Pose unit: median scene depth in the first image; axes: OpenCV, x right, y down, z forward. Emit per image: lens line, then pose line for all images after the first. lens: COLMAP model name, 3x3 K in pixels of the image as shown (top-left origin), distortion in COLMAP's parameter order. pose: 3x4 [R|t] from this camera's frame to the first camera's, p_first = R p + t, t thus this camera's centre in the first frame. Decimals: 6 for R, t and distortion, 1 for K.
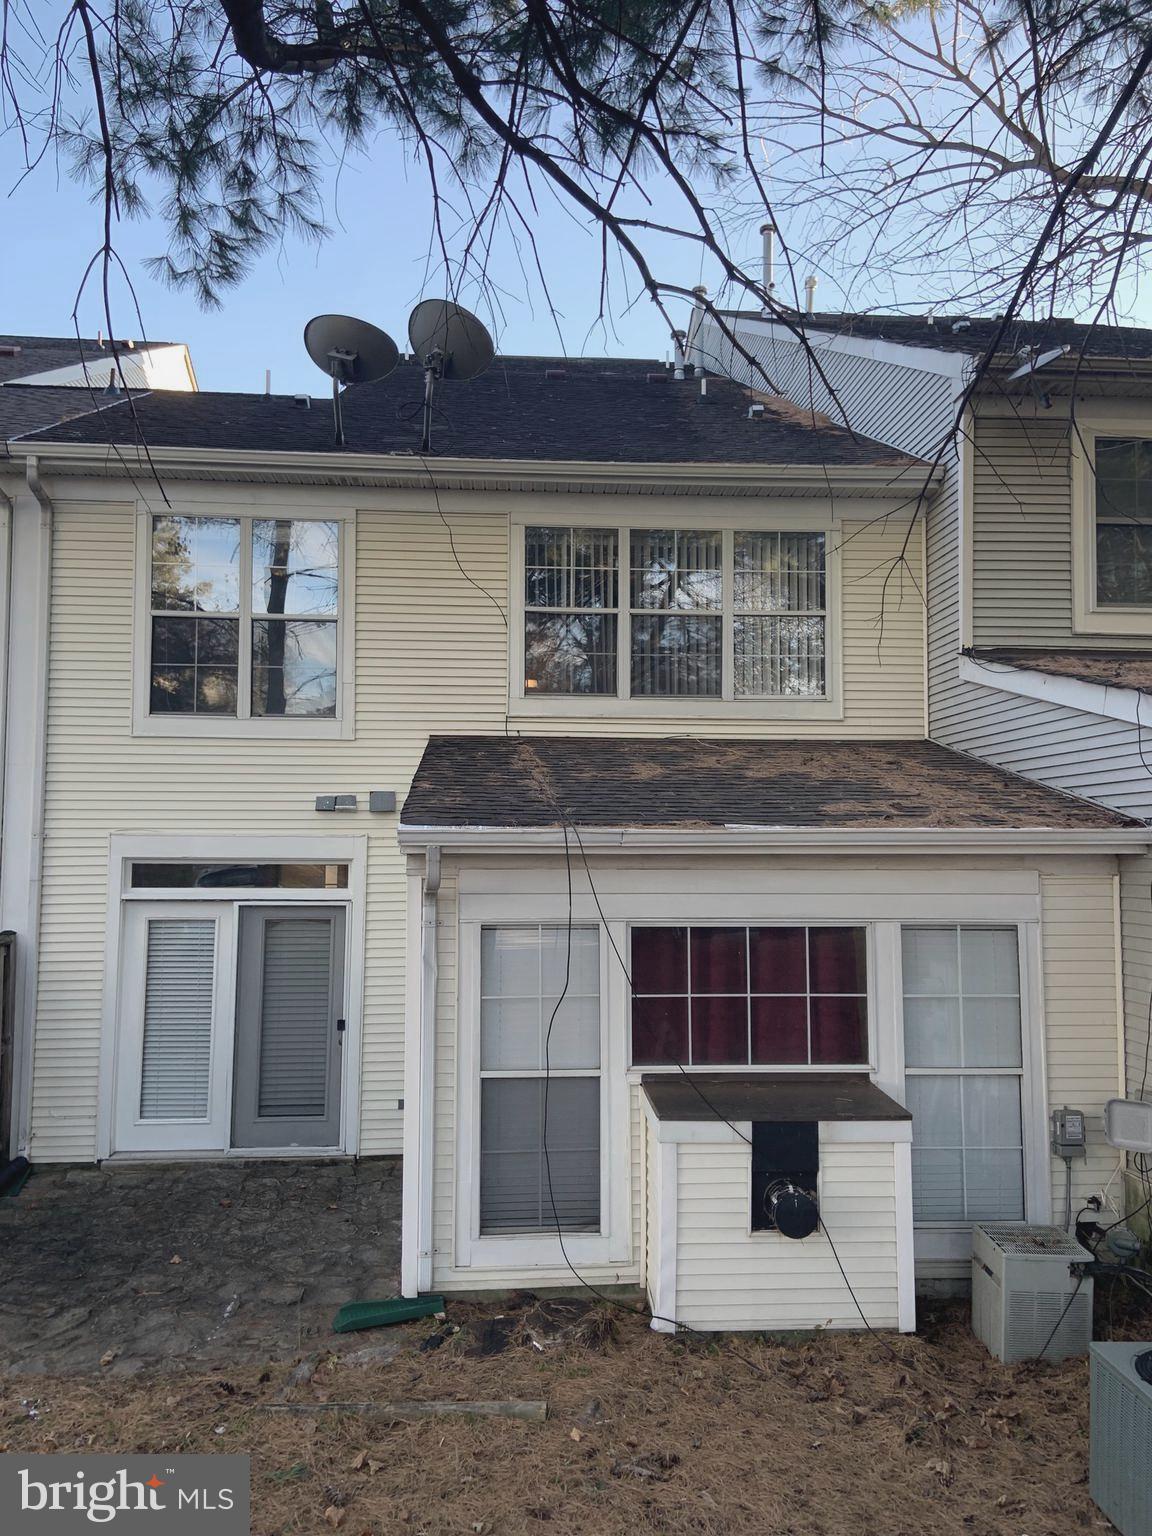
lens RADIAL K [[1182.0, 0, 590.0], [0, 1182.0, 765.2], [0, 0, 1]] dist [0.058604, -0.030527]
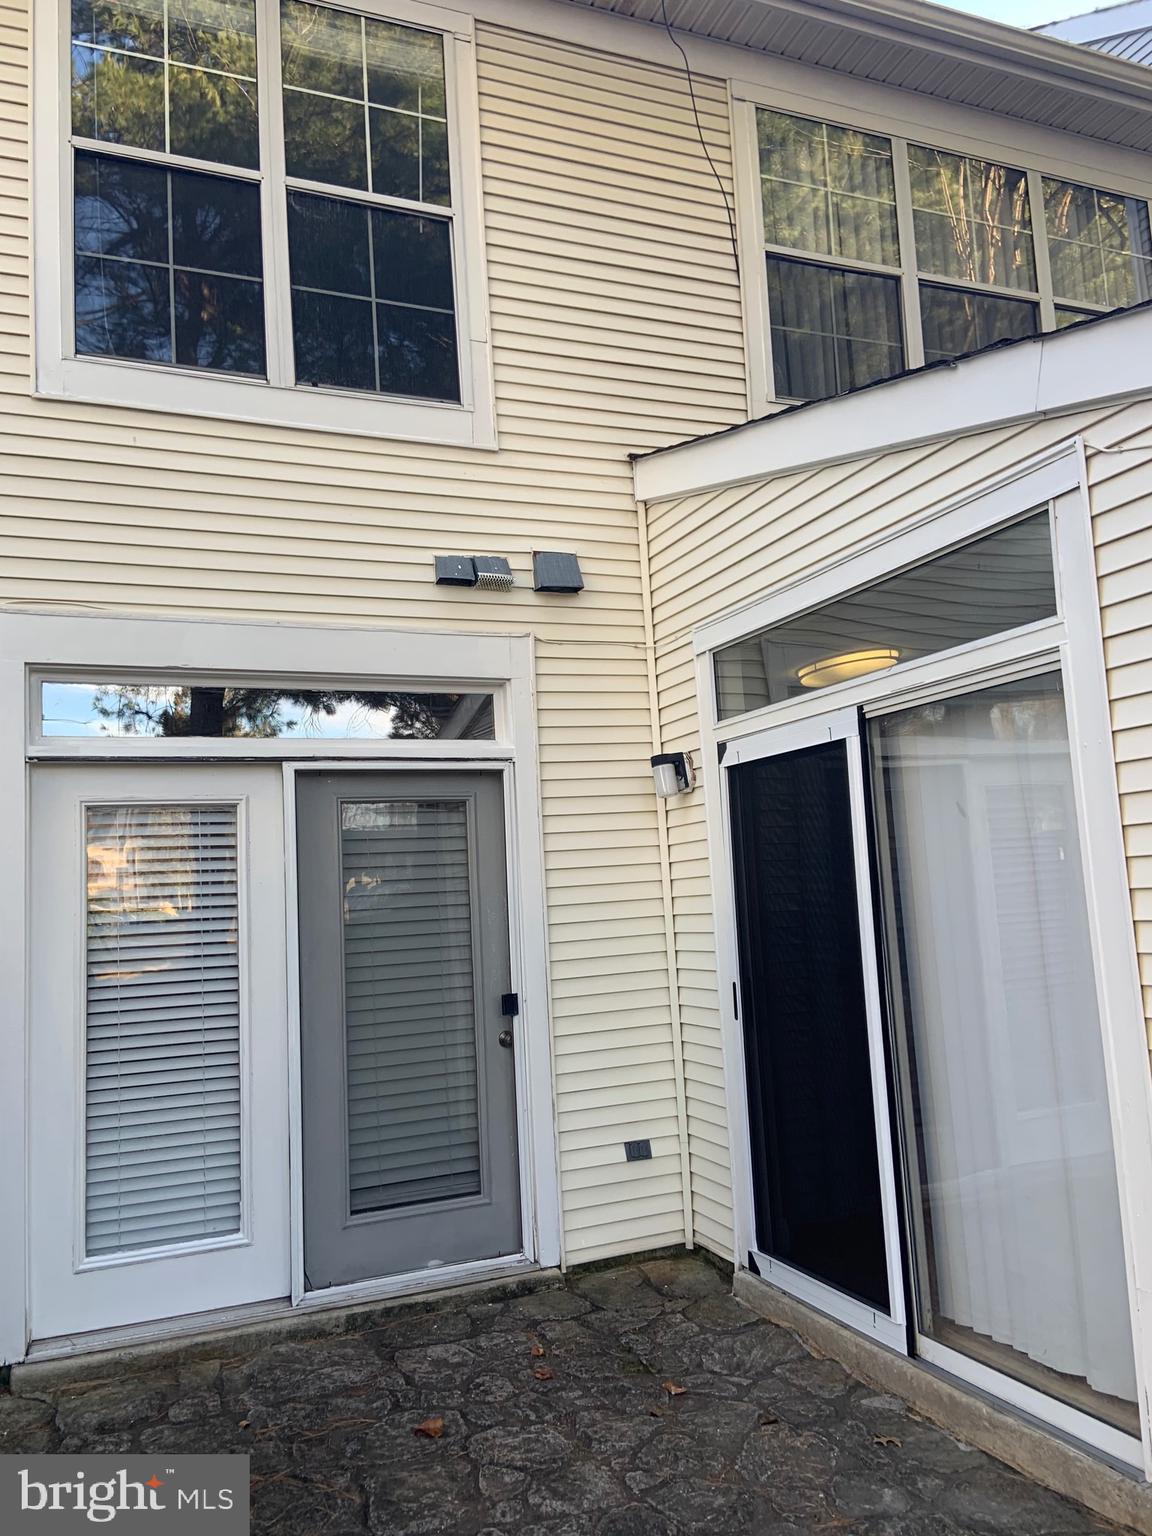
lens RADIAL K [[1182.0, 0, 563.9], [0, 1182.0, 771.8], [0, 0, 1]] dist [0.058604, -0.030527]
pose [[0.950019, -0.023365, 0.311317, -0.342169], [0.036277, 0.998702, -0.035750, 0.139868], [-0.310077, 0.045257, 0.949634, 0.518187]]
